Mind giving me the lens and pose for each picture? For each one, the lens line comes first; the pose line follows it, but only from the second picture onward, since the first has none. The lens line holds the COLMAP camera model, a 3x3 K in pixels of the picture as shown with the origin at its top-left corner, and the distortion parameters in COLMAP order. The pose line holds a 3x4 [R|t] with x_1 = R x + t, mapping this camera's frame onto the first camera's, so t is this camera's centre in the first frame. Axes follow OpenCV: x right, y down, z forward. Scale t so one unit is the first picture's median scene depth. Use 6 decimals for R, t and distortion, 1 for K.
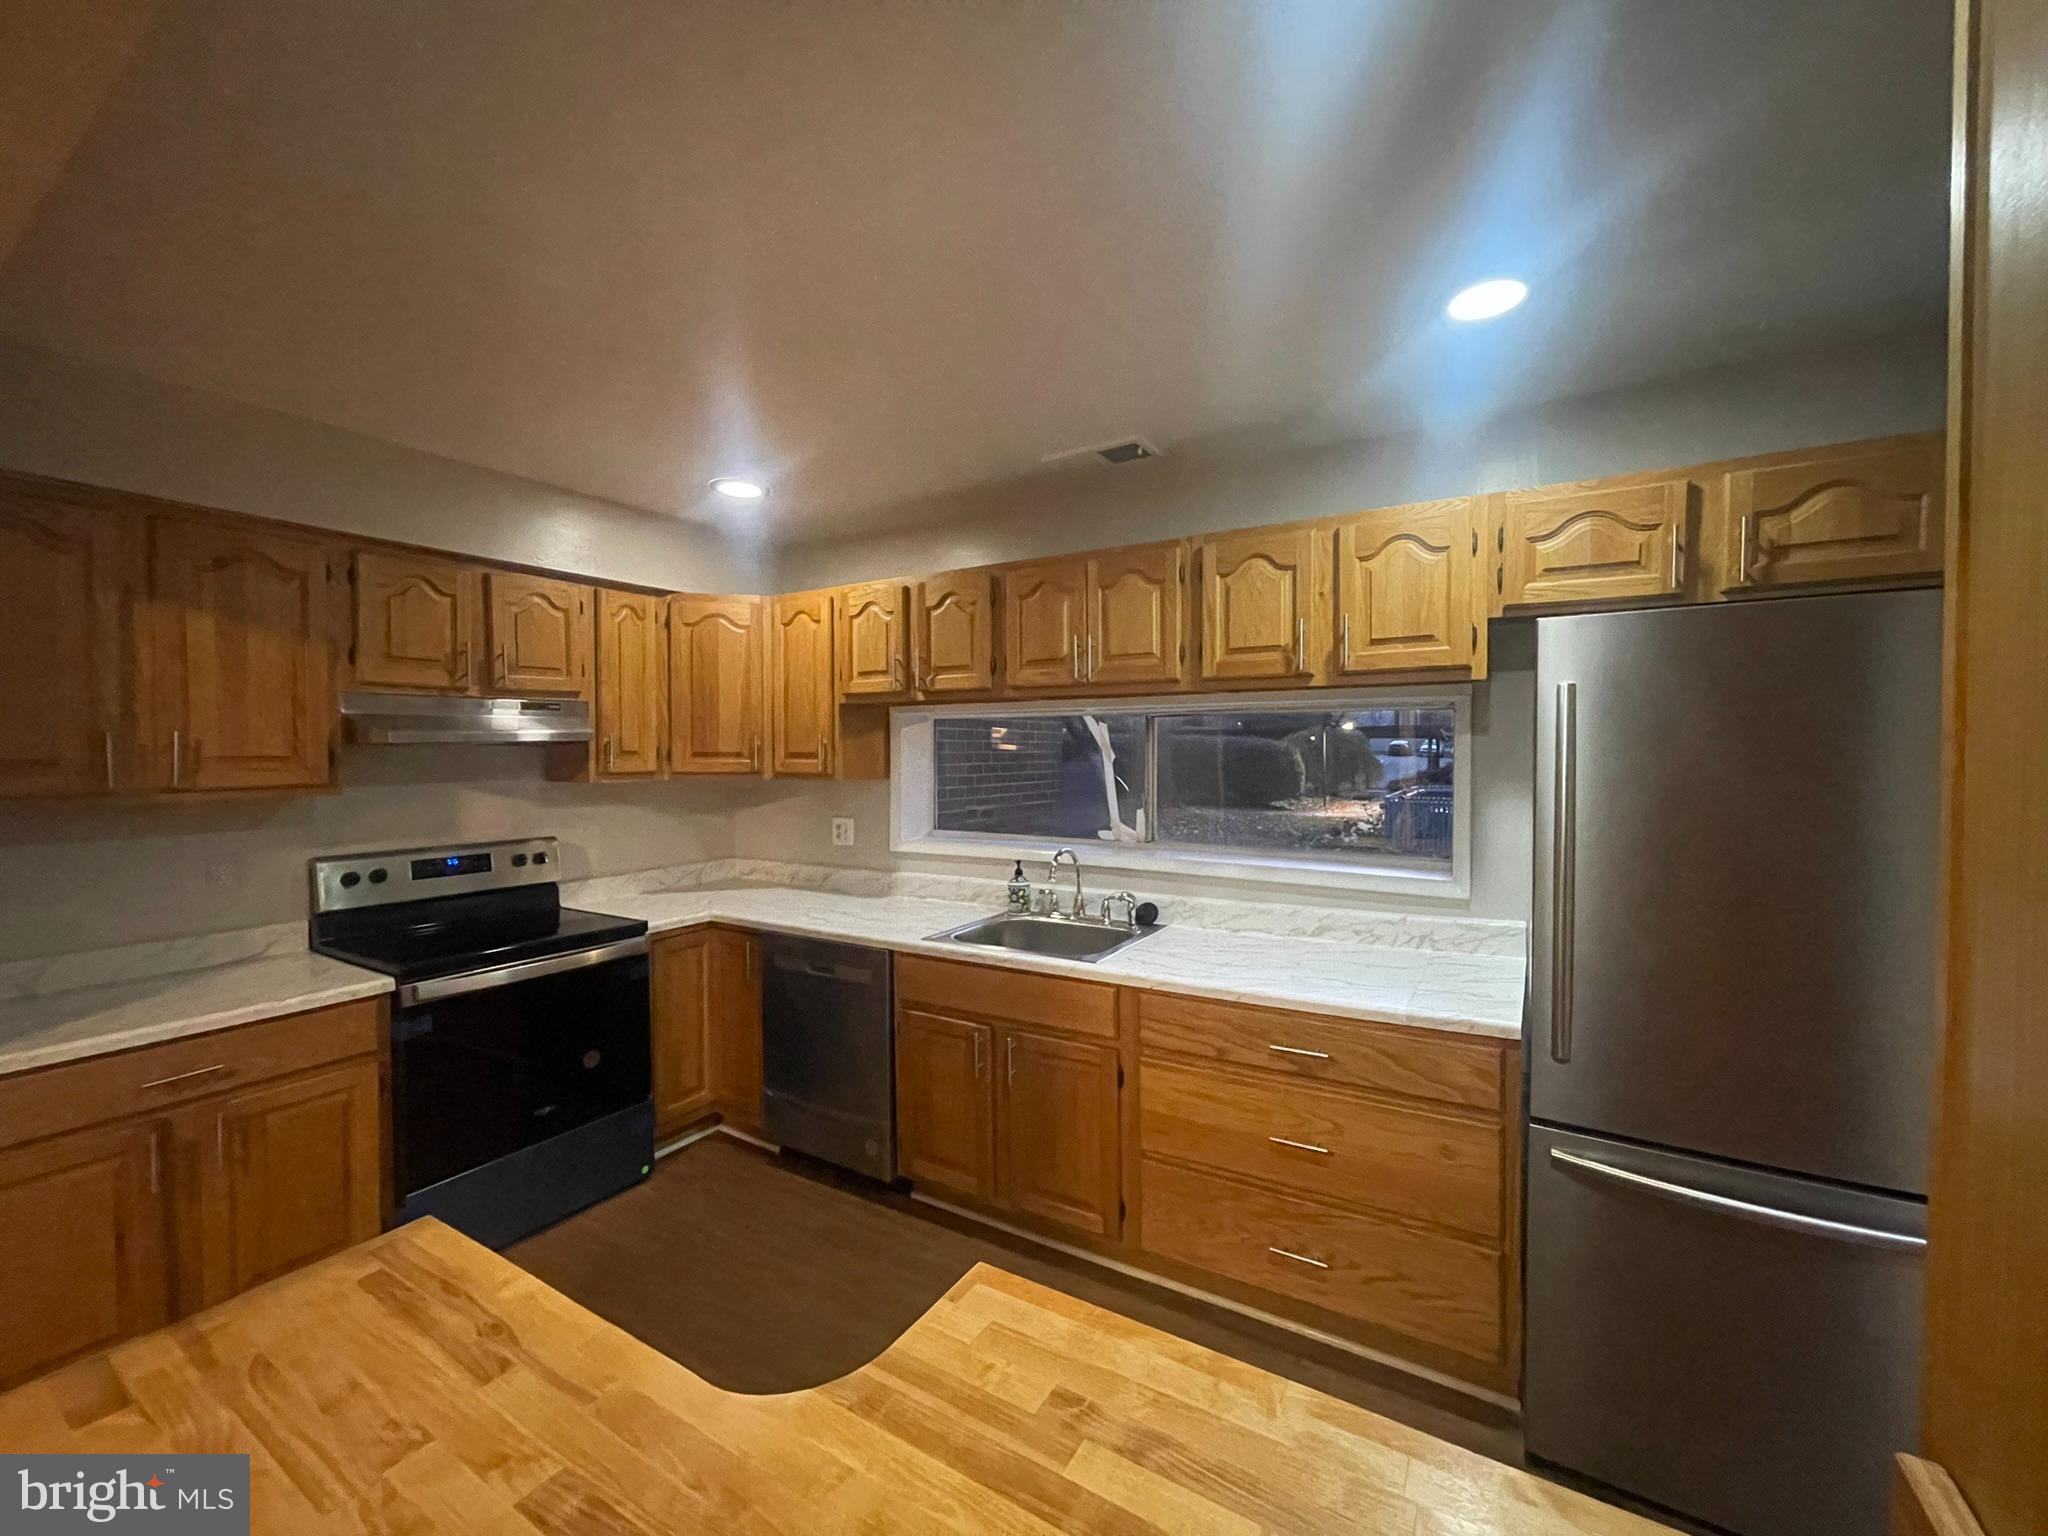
lens RADIAL K [[829.3, 0, 1022.7], [0, 829.3, 760.0], [0, 0, 1]] dist [0.000942, 0.001480]
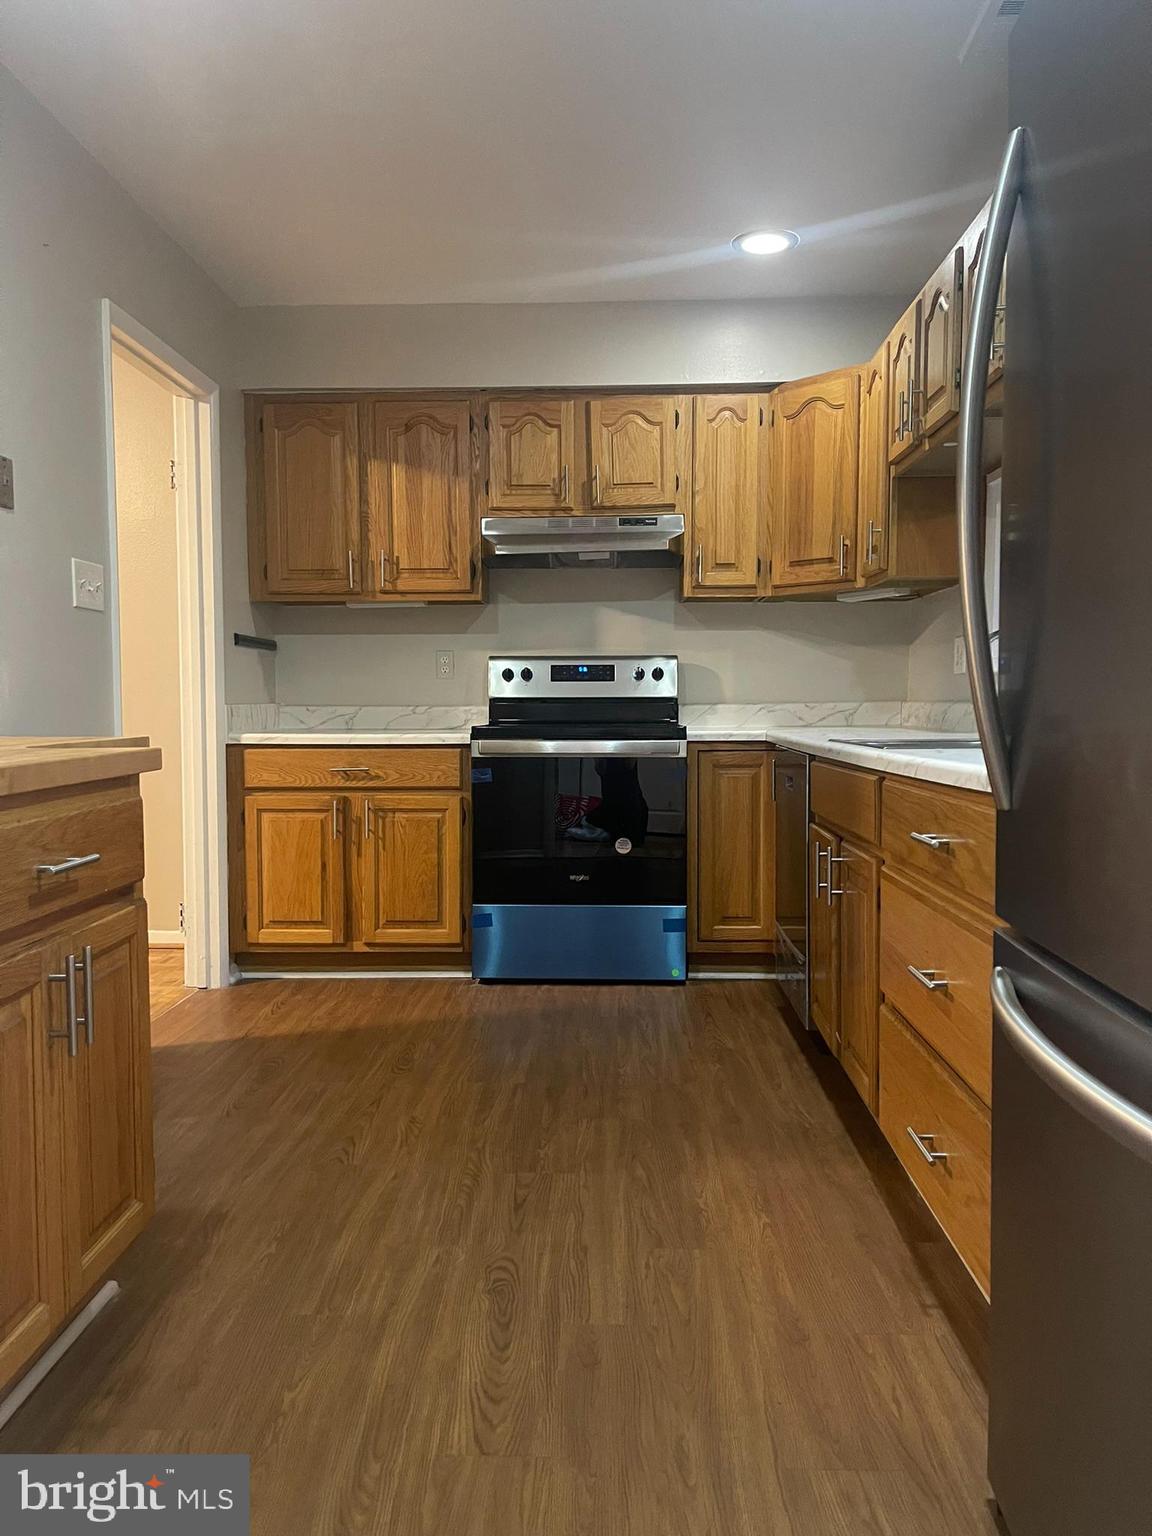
lens RADIAL K [[1157.9, 0, 571.3], [0, 1157.9, 773.7], [0, 0, 1]] dist [0.049039, -0.033143]
pose [[0.491141, 0.053095, -0.869460, 0.731009], [-0.009880, 0.998416, 0.055389, 0.188543], [0.871024, -0.018613, 0.490888, 0.220622]]
